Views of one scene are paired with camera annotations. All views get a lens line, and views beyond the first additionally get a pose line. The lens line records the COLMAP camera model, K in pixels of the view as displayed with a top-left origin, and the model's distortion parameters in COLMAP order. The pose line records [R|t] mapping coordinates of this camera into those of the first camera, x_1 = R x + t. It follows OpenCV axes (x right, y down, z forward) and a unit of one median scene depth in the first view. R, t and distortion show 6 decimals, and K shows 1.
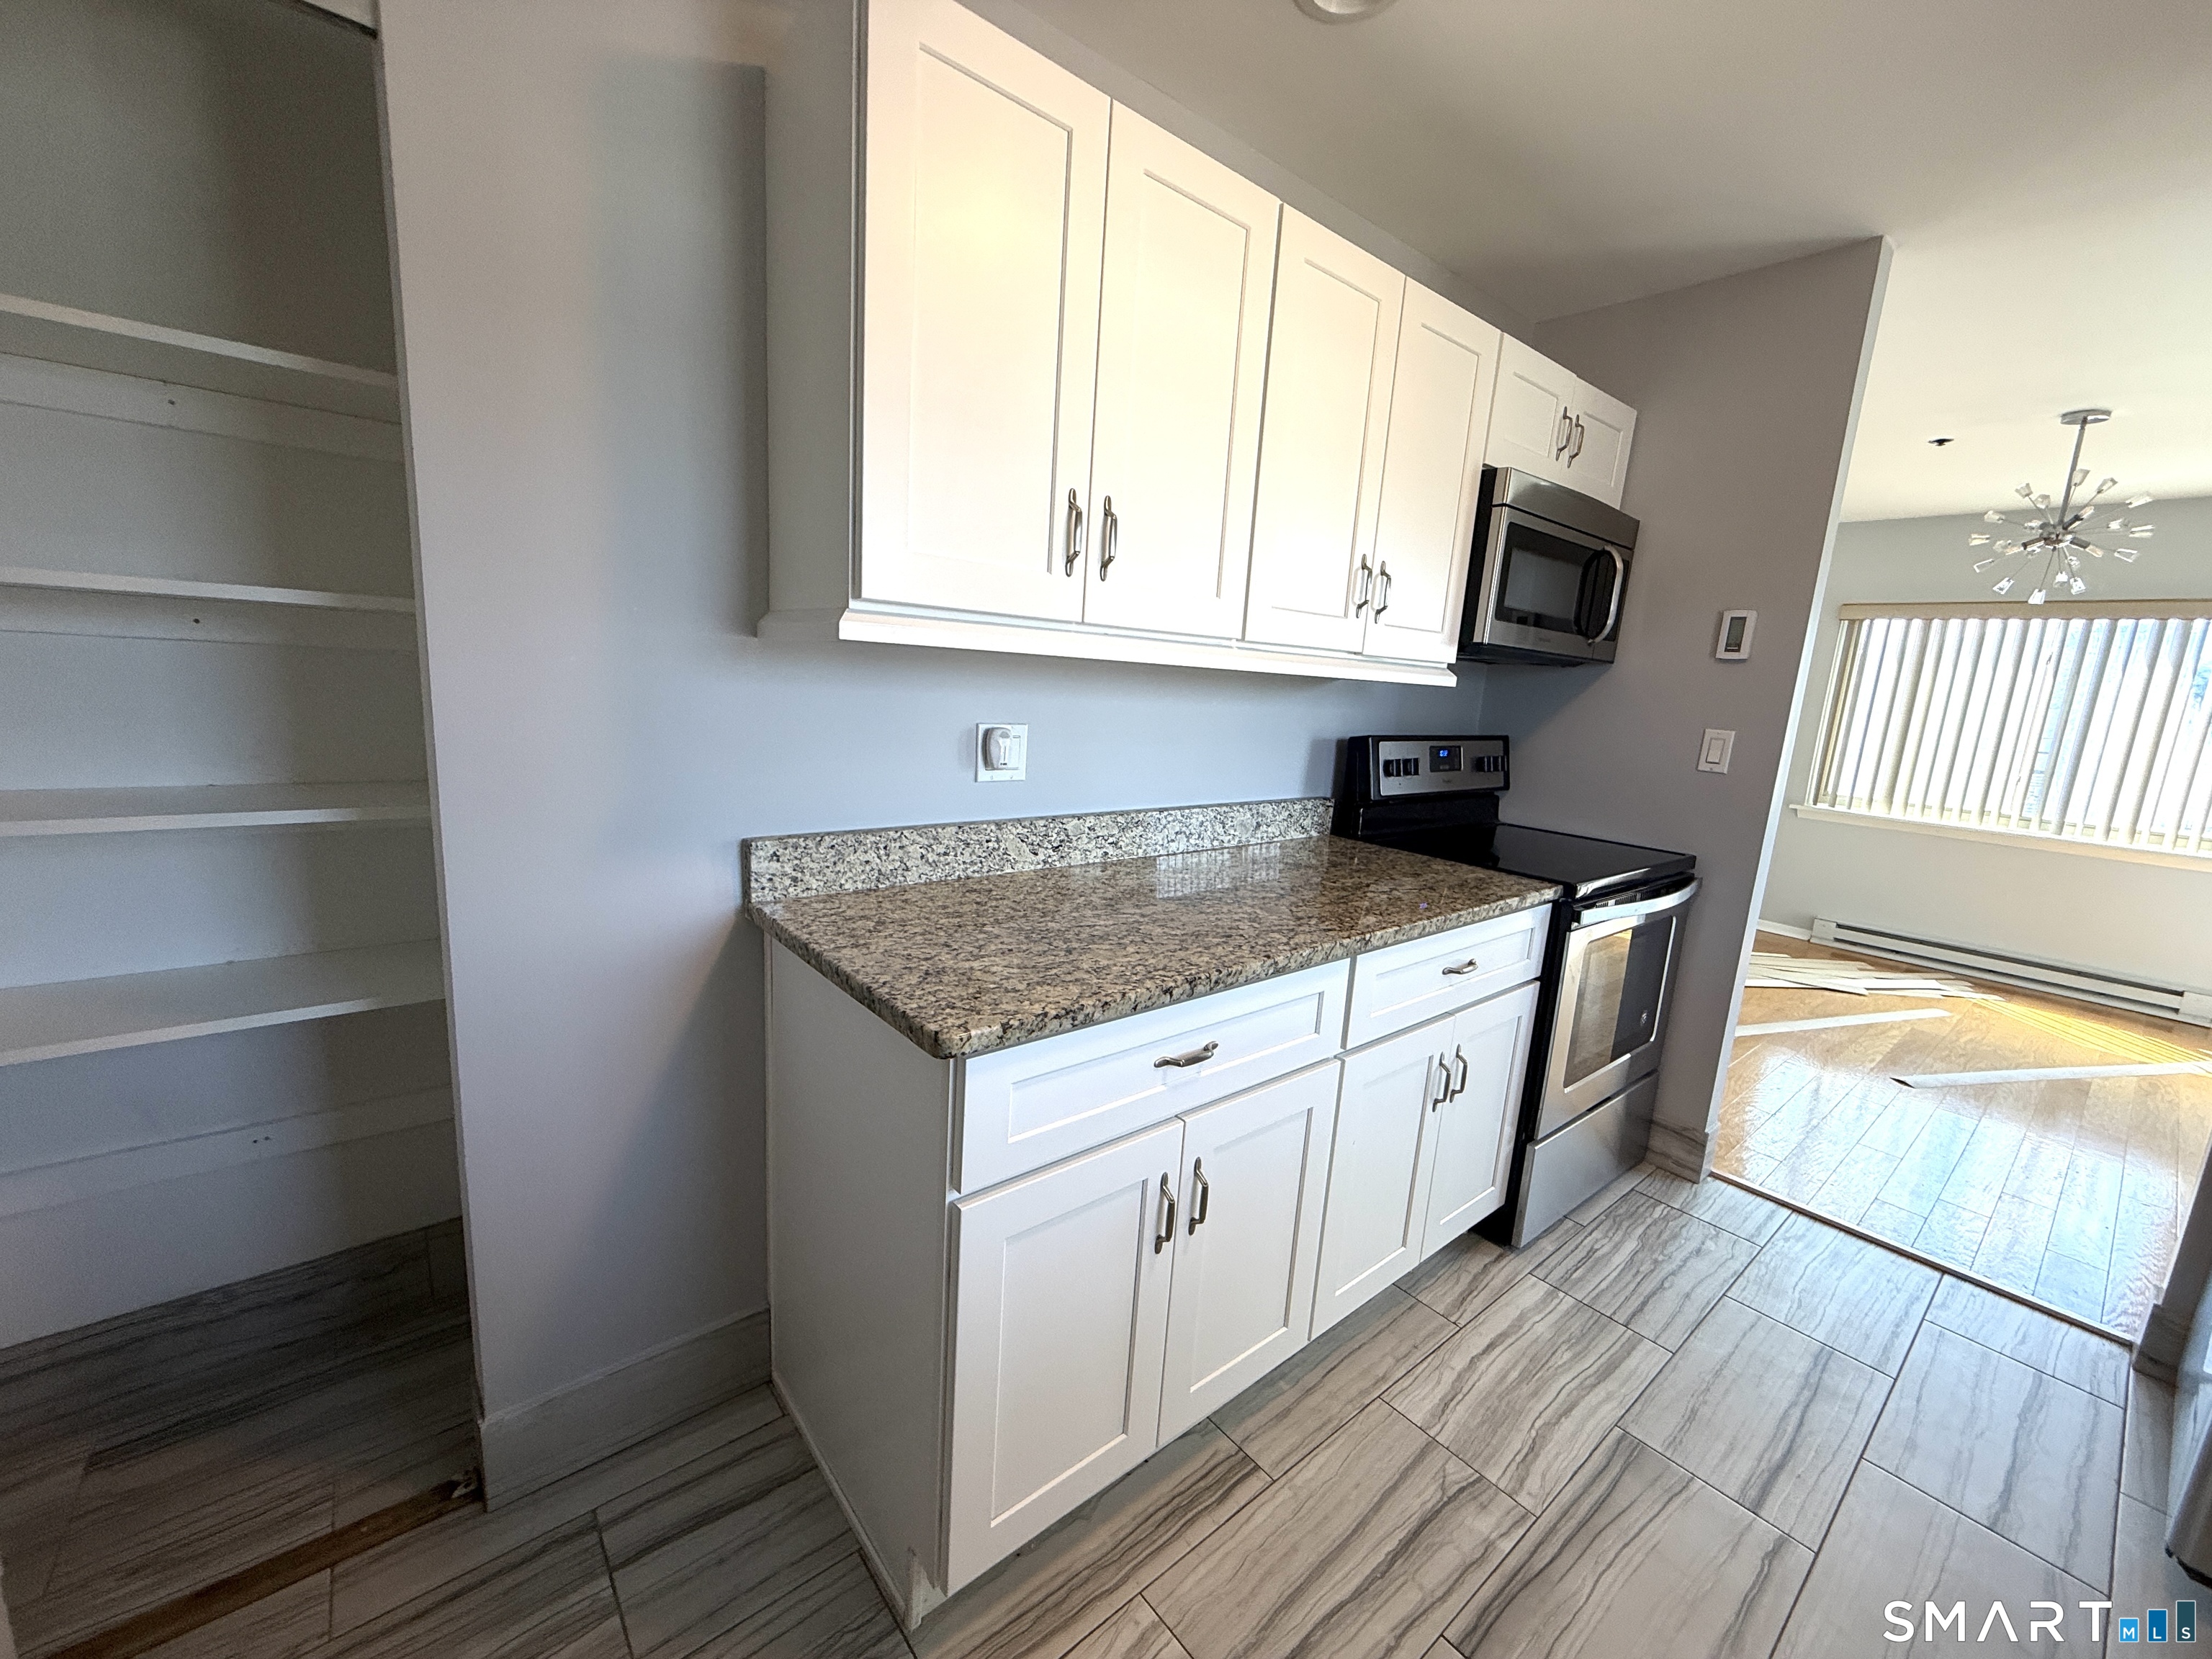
lens RADIAL K [[878.5, 0, 1100.3], [0, 878.5, 834.8], [0, 0, 1]] dist [-0.000415, -0.000209]
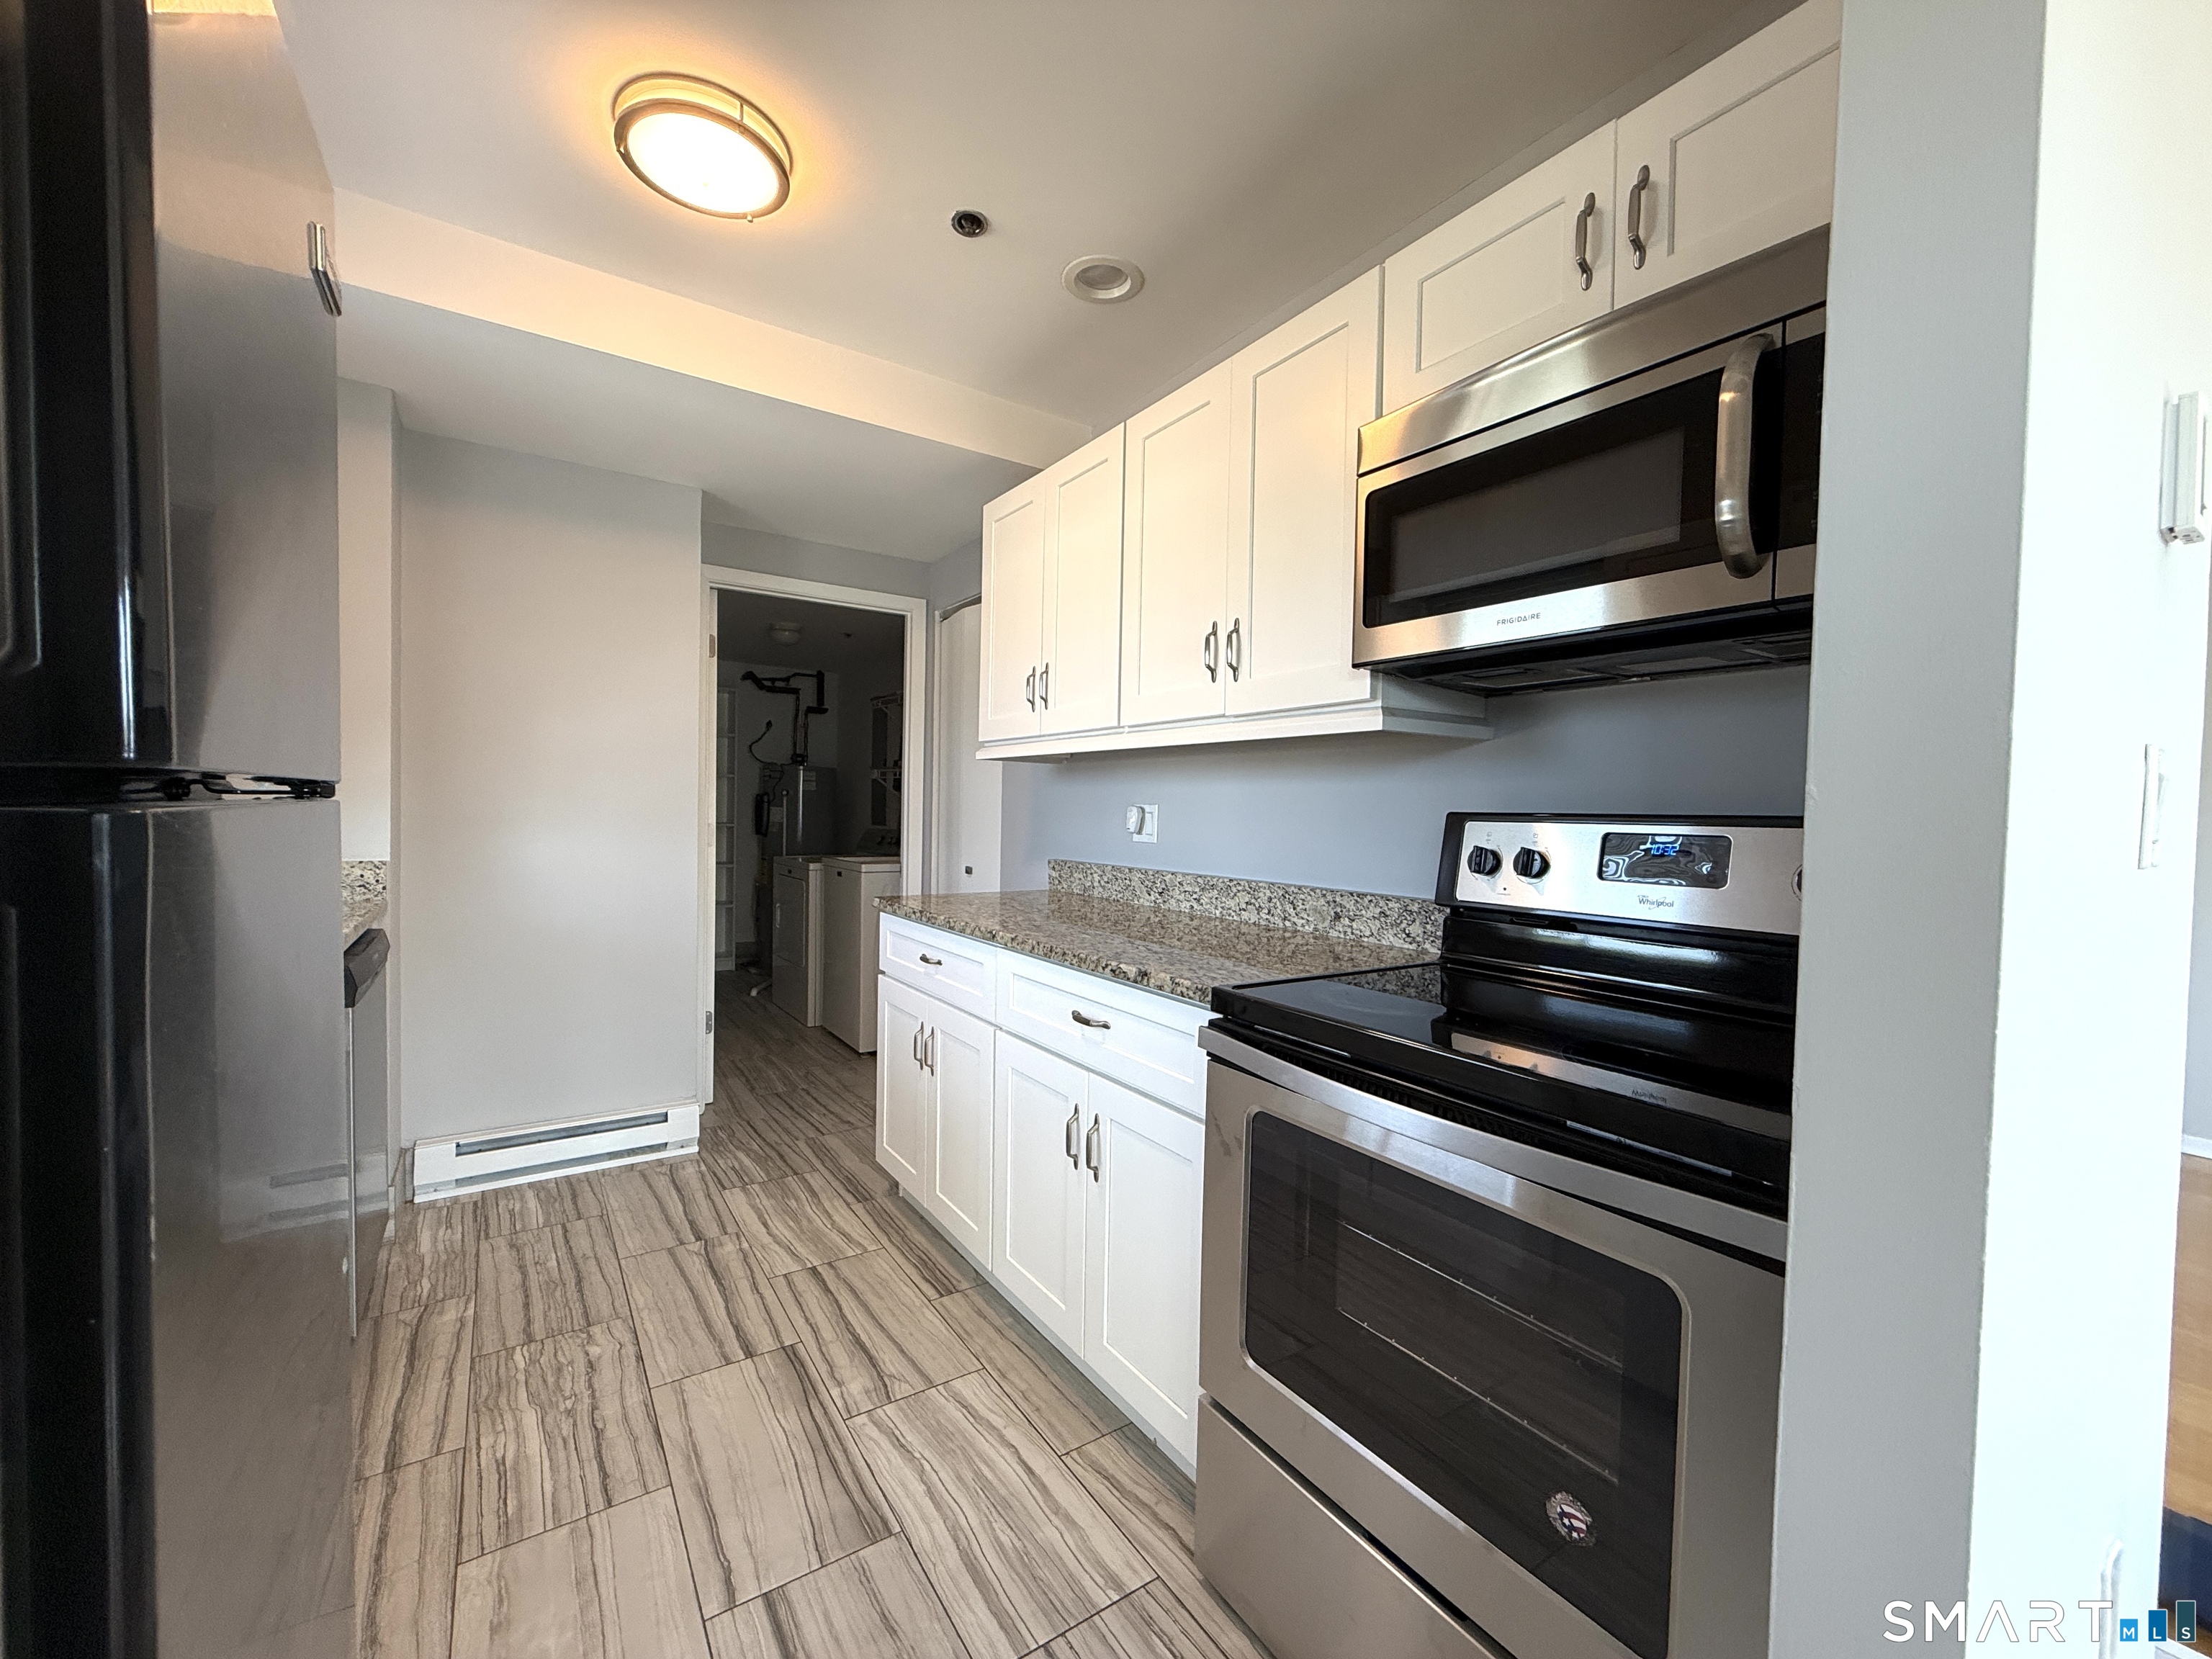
lens RADIAL K [[878.5, 0, 1100.3], [0, 878.5, 834.8], [0, 0, 1]] dist [-0.000415, -0.000209]
pose [[-0.090380, -0.034652, -0.995304, 1.507045], [-0.208195, 0.977970, -0.015143, -0.038820], [0.973903, 0.205849, -0.095603, 1.162474]]
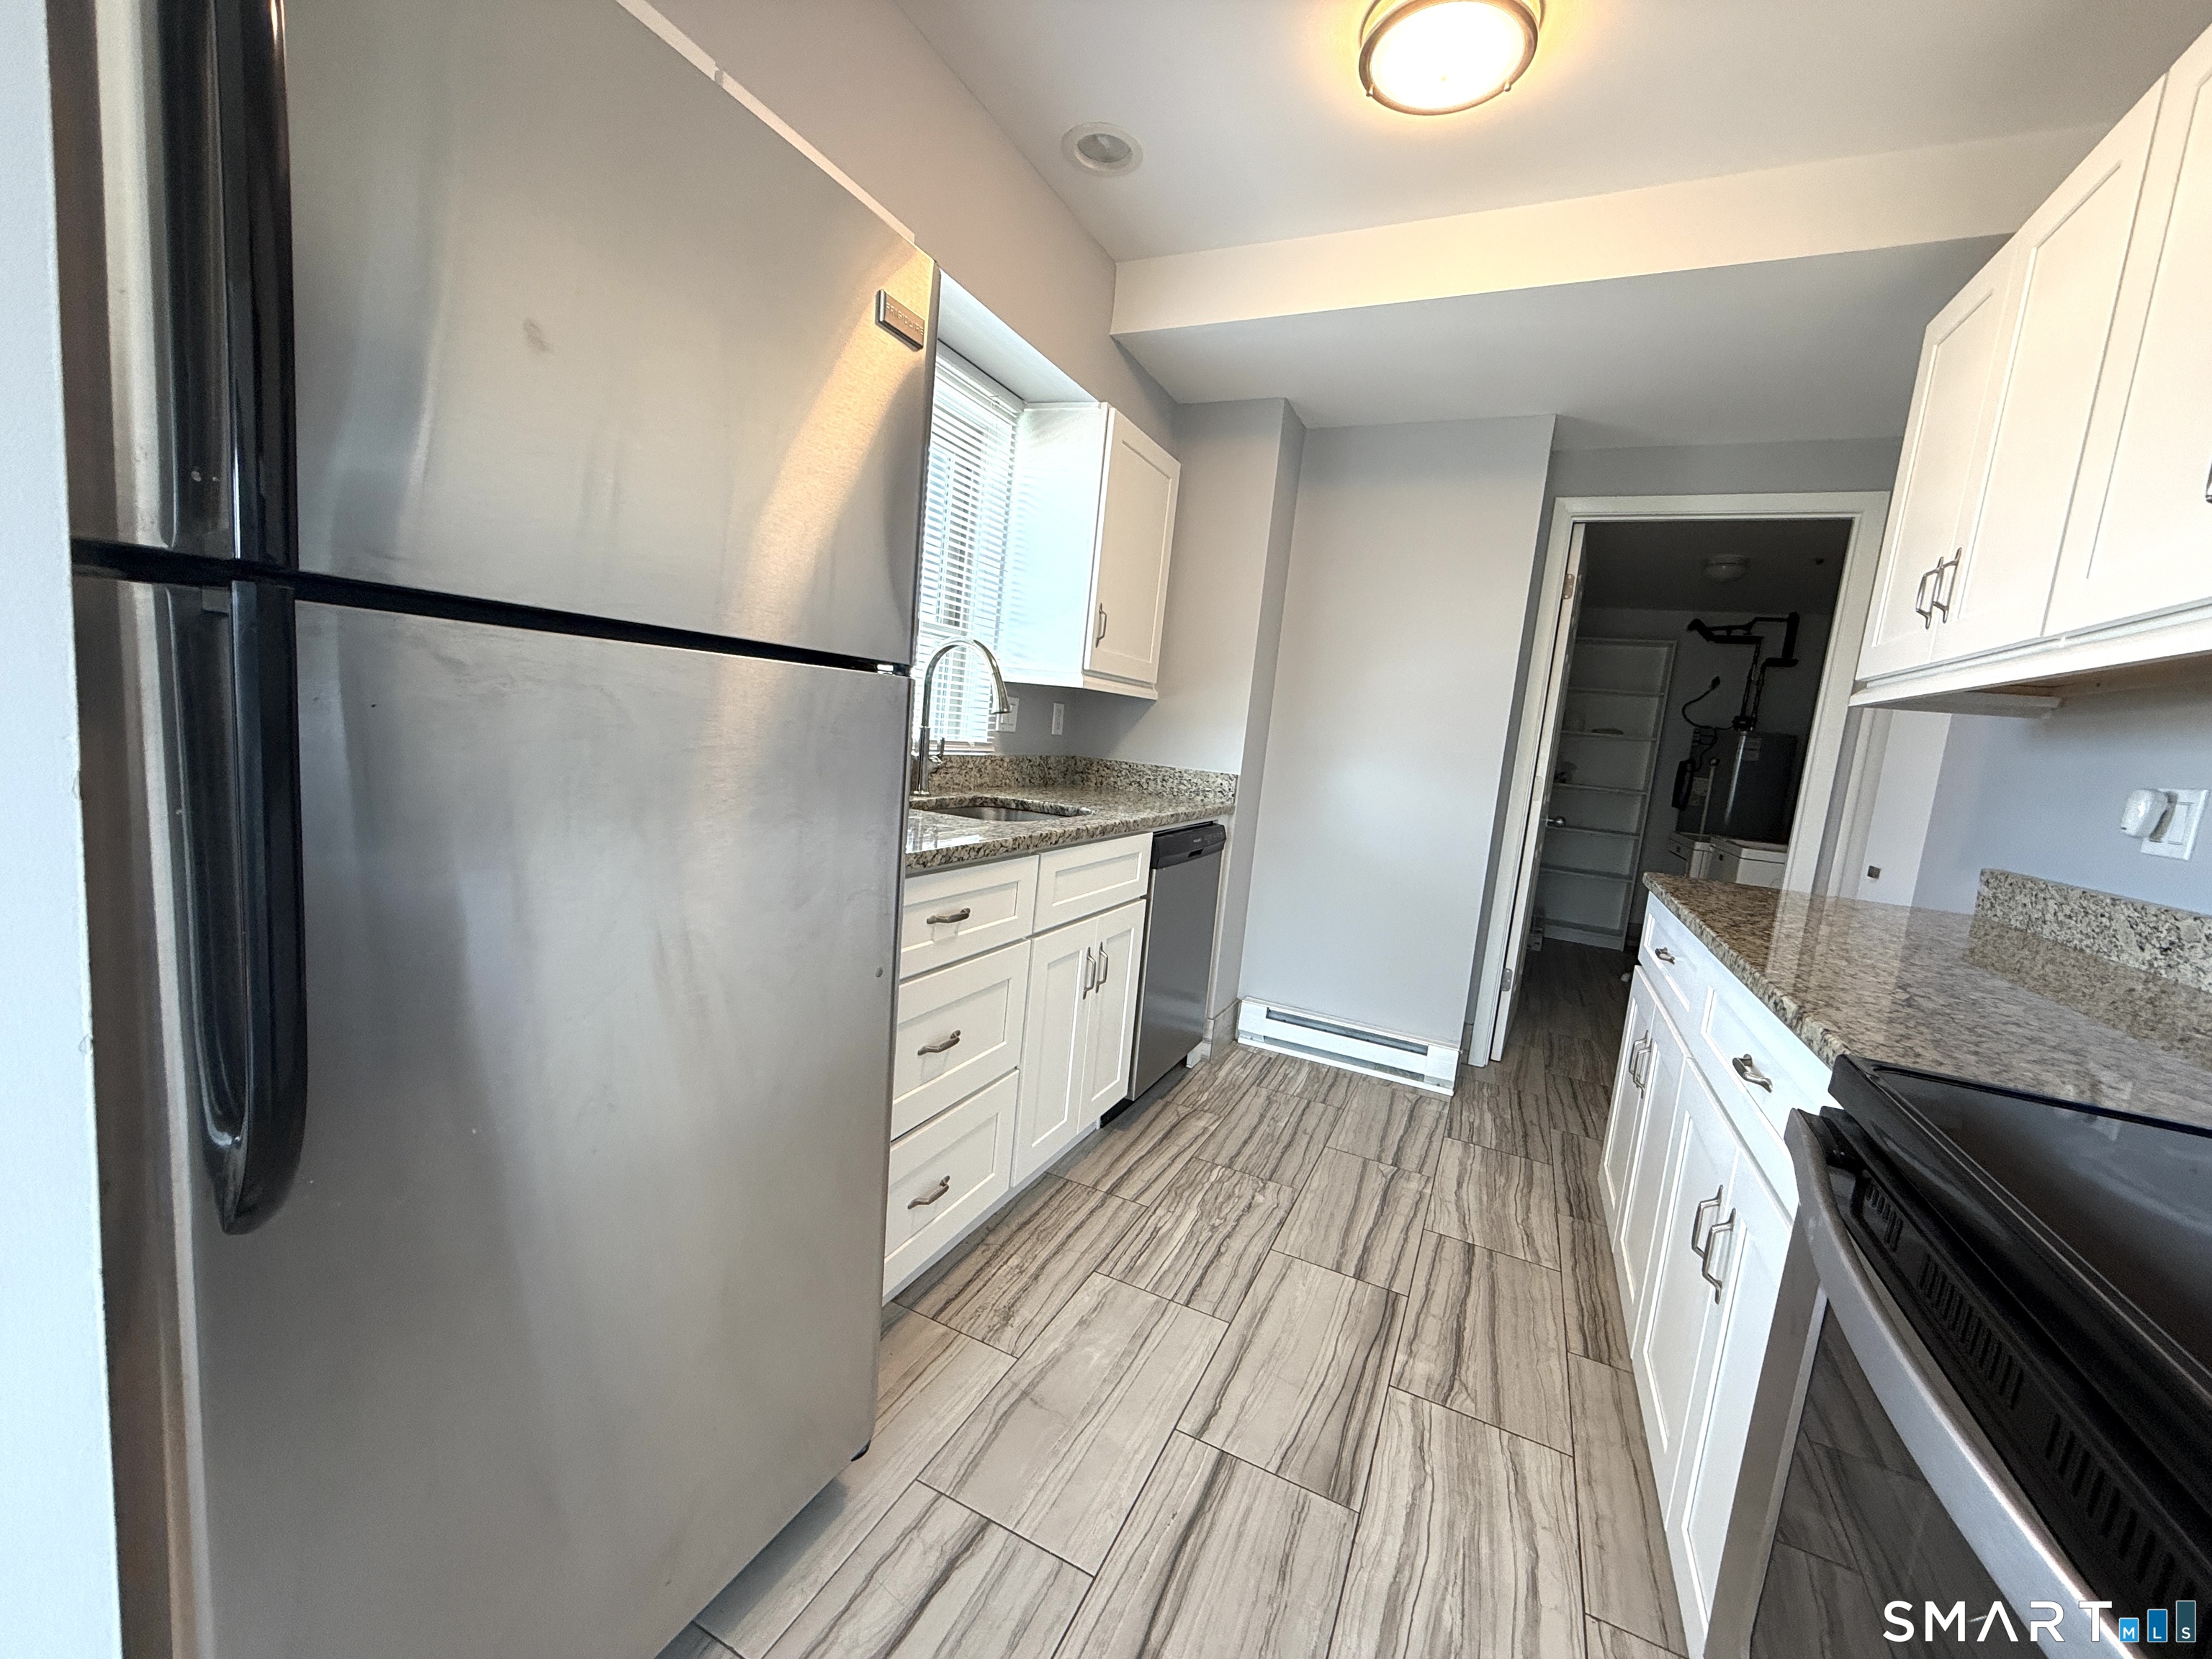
lens RADIAL K [[878.5, 0, 1100.3], [0, 878.5, 834.8], [0, 0, 1]] dist [-0.000415, -0.000209]
pose [[-0.894951, -0.090630, -0.436862, 1.246089], [-0.223001, 0.938936, 0.262051, -0.080833], [0.386435, 0.331943, -0.860512, 1.434659]]
